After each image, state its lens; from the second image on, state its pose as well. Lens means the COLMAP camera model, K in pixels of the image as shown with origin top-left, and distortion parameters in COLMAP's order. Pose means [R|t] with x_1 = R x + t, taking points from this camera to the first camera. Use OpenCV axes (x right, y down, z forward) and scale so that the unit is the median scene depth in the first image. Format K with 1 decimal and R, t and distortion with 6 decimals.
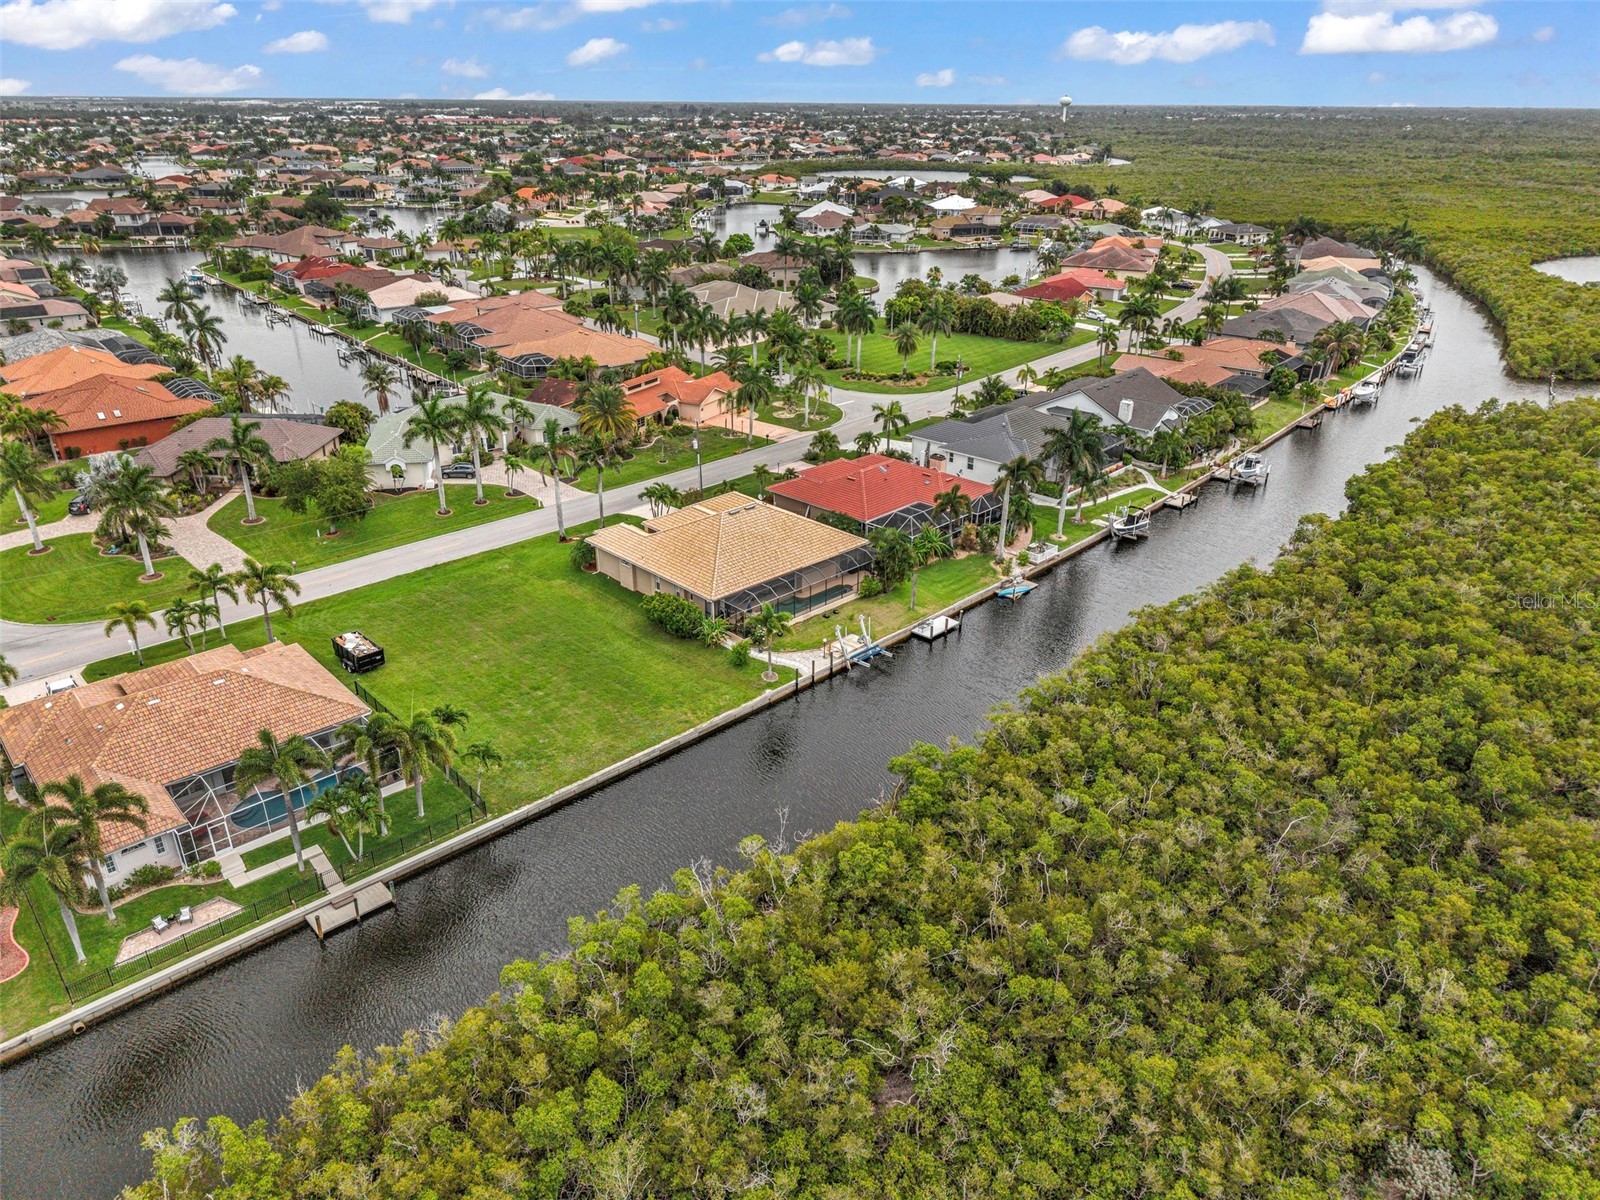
lens RADIAL K [[1057.1, 0, 791.7], [0, 1057.1, 594.3], [0, 0, 1]] dist [0.054948, -0.060223]
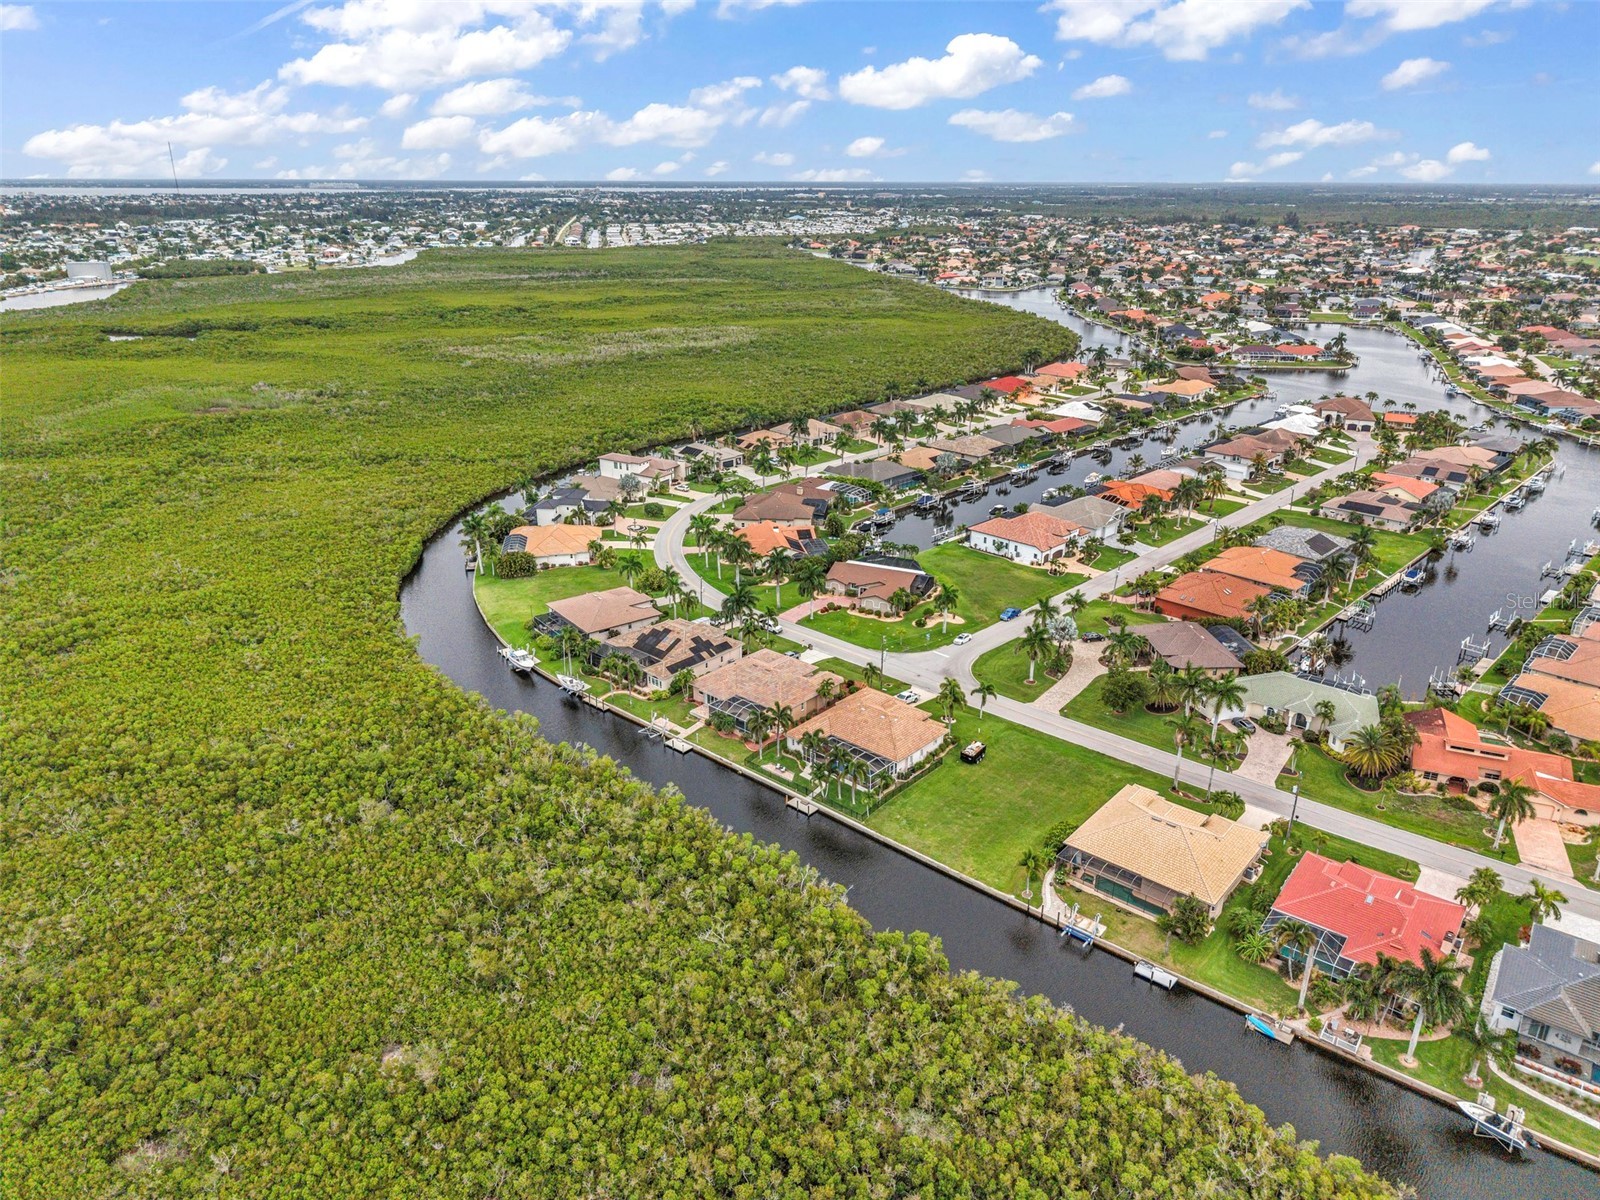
lens RADIAL K [[1069.6, 0, 798.8], [0, 1069.6, 595.7], [0, 0, 1]] dist [0.025299, -0.025249]
pose [[0.092650, 0.353752, -0.930739, 0.938625], [-0.418766, 0.861912, 0.285906, -0.454294], [0.903355, 0.363273, 0.227995, 0.128049]]
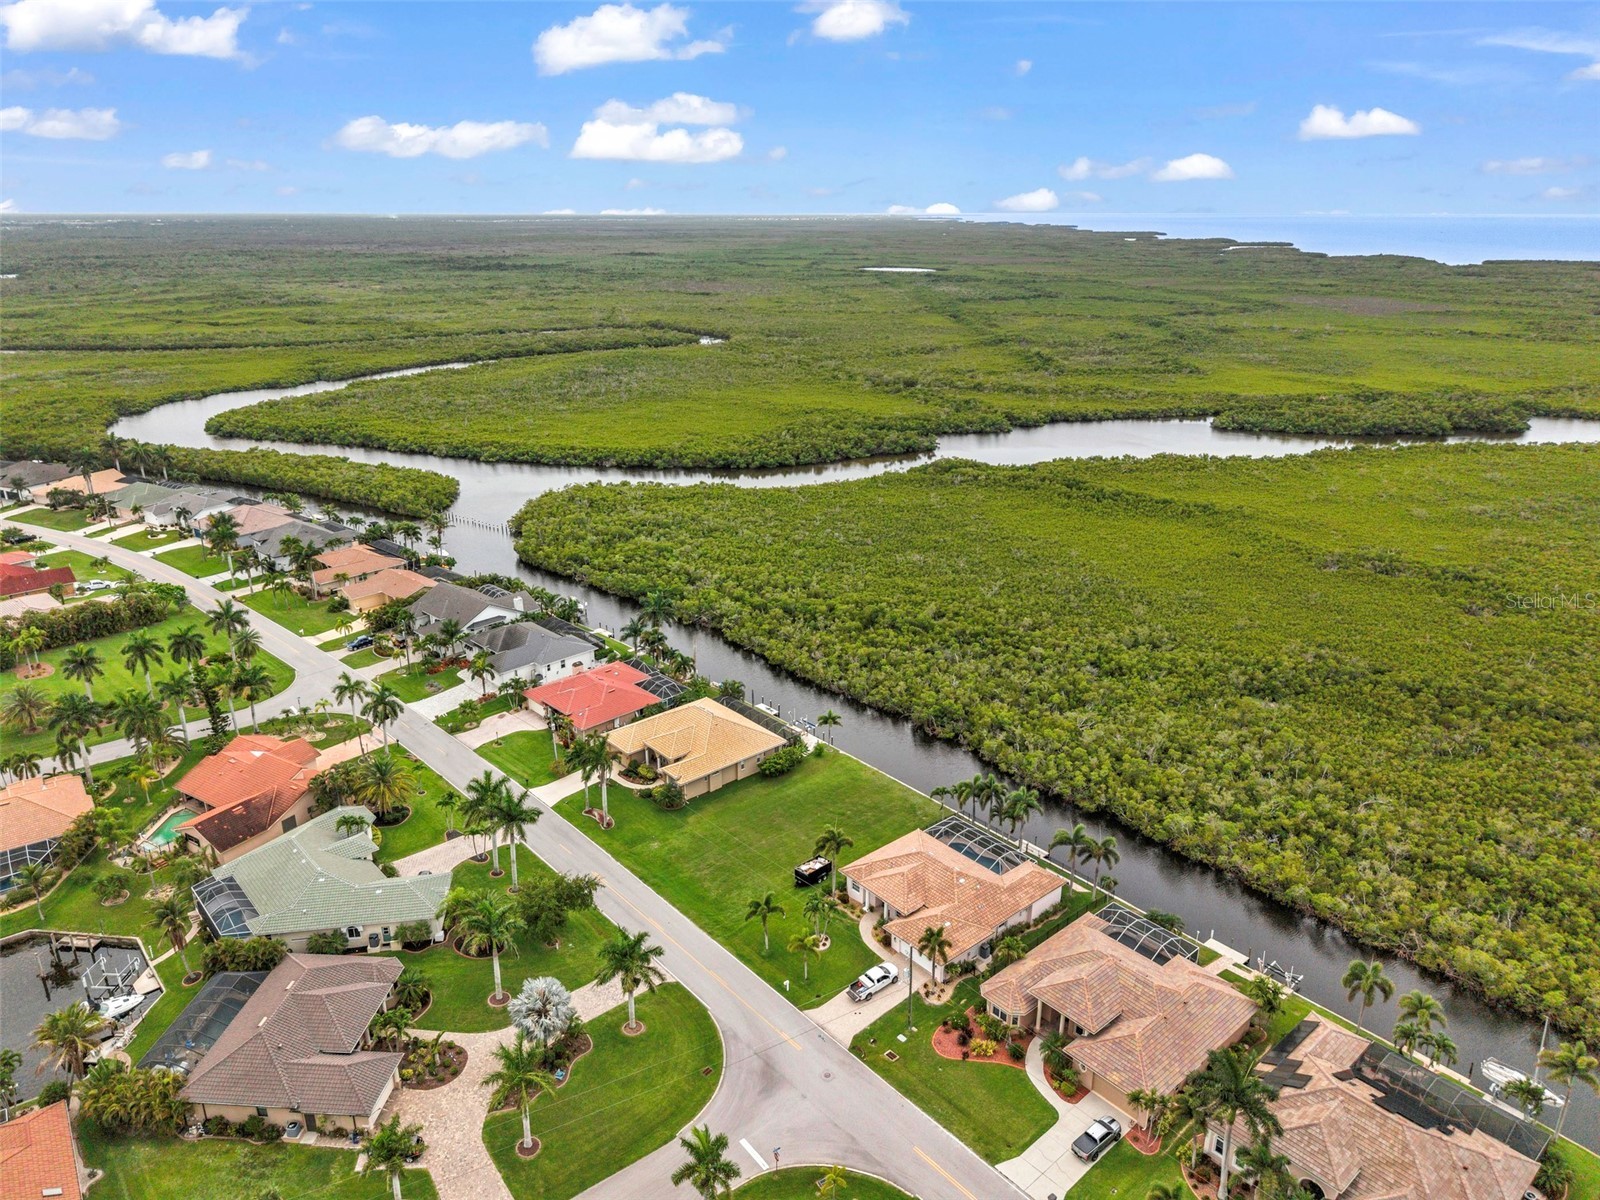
lens RADIAL K [[1064.7, 0, 797.9], [0, 1064.7, 606.8], [0, 0, 1]] dist [0.048694, -0.063181]
pose [[0.045087, -0.352447, 0.934745, -1.251587], [0.417438, 0.856737, 0.302899, -0.542409], [-0.907586, 0.376541, 0.185752, 0.447936]]
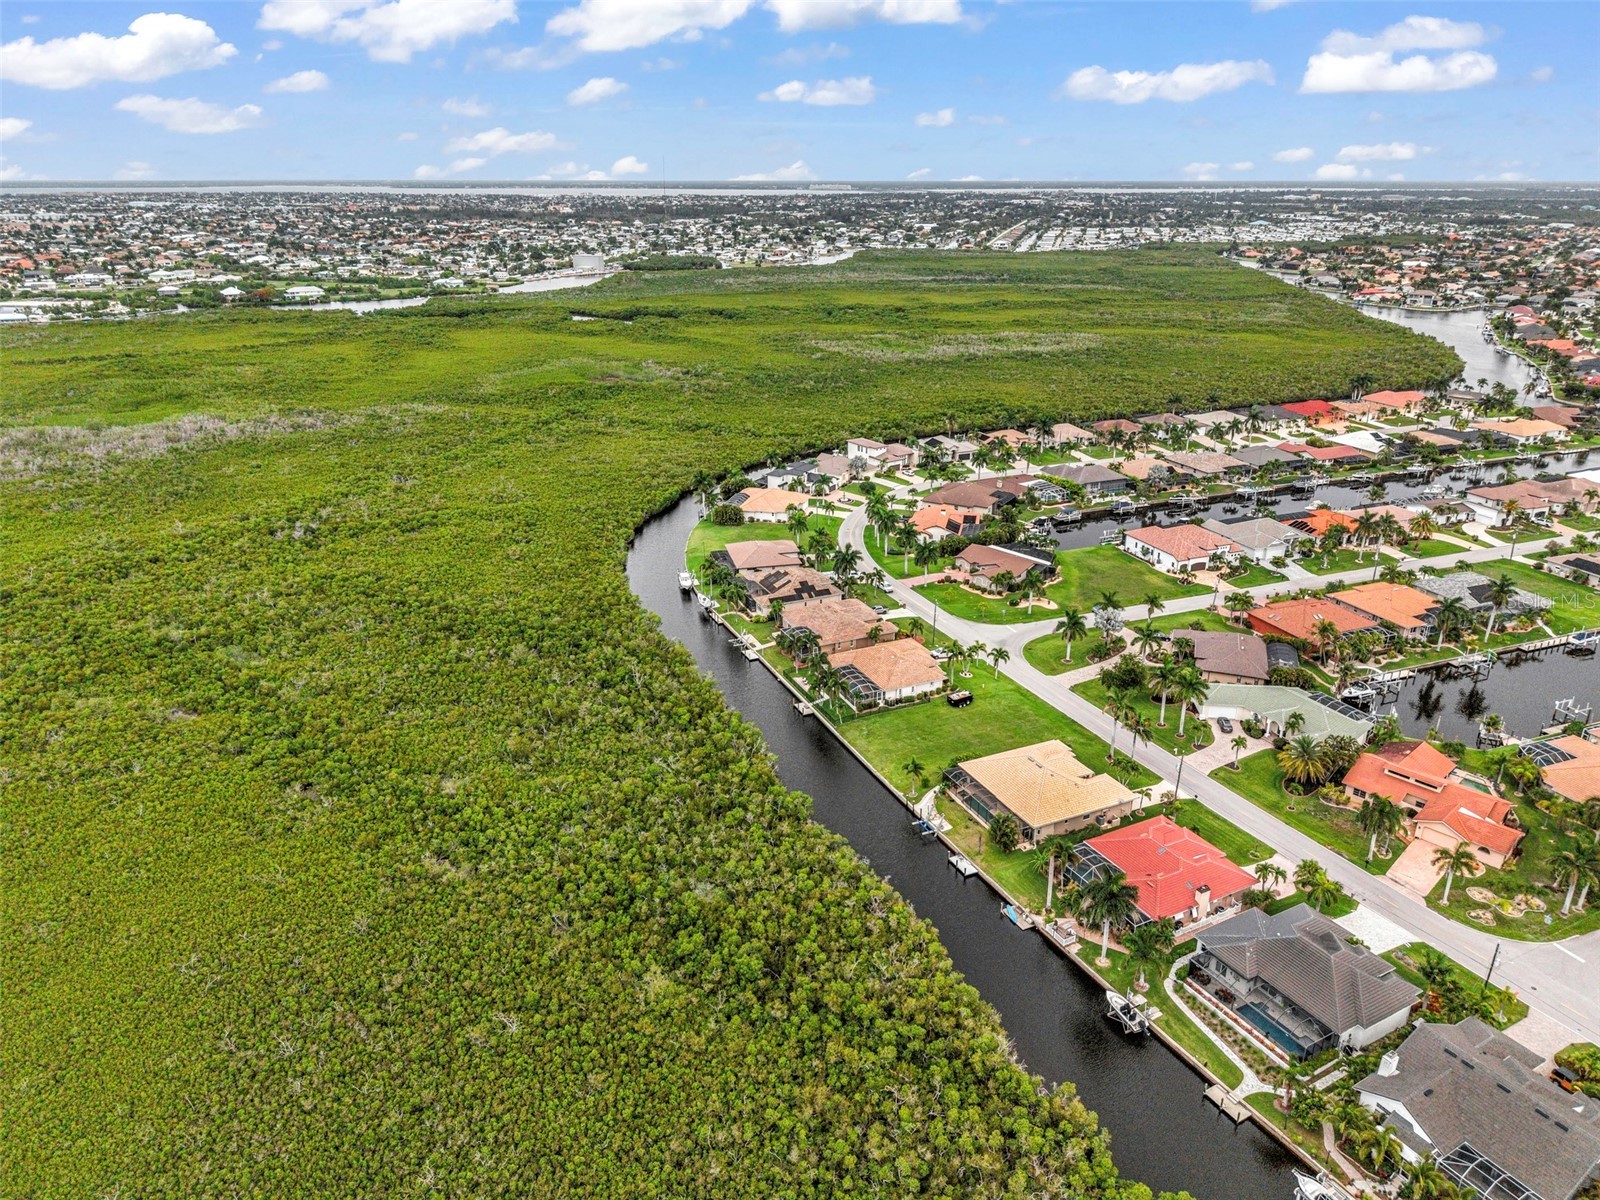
lens RADIAL K [[1064.7, 0, 797.9], [0, 1064.7, 606.8], [0, 0, 1]] dist [0.048694, -0.063181]
pose [[-0.319316, 0.345191, -0.882542, 1.243111], [-0.400050, 0.795143, 0.455750, -0.754449], [0.859068, 0.498589, -0.115808, 0.644495]]
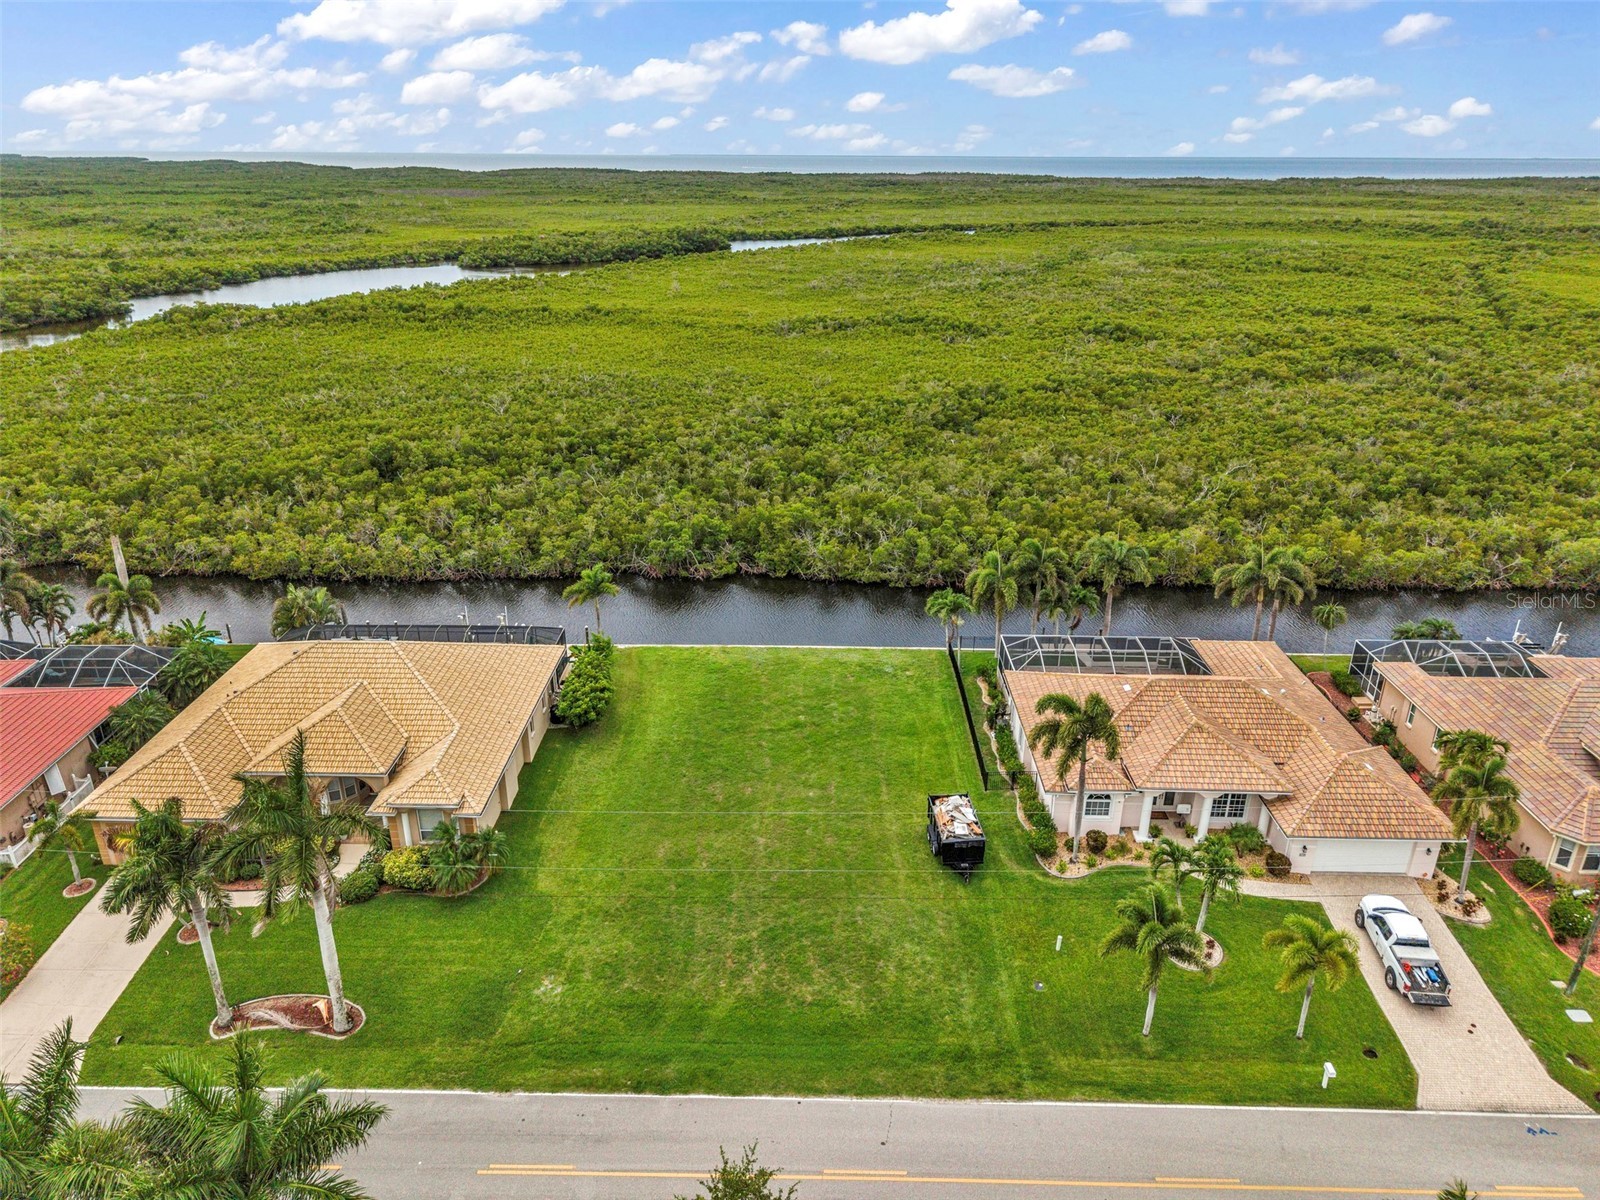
lens RADIAL K [[1069.6, 0, 798.8], [0, 1069.6, 595.7], [0, 0, 1]] dist [0.025299, -0.025249]
pose [[-0.714672, -0.275716, 0.642825, -0.530912], [0.284650, 0.724842, 0.627359, -0.357008], [-0.638919, 0.631336, -0.439542, 0.935171]]
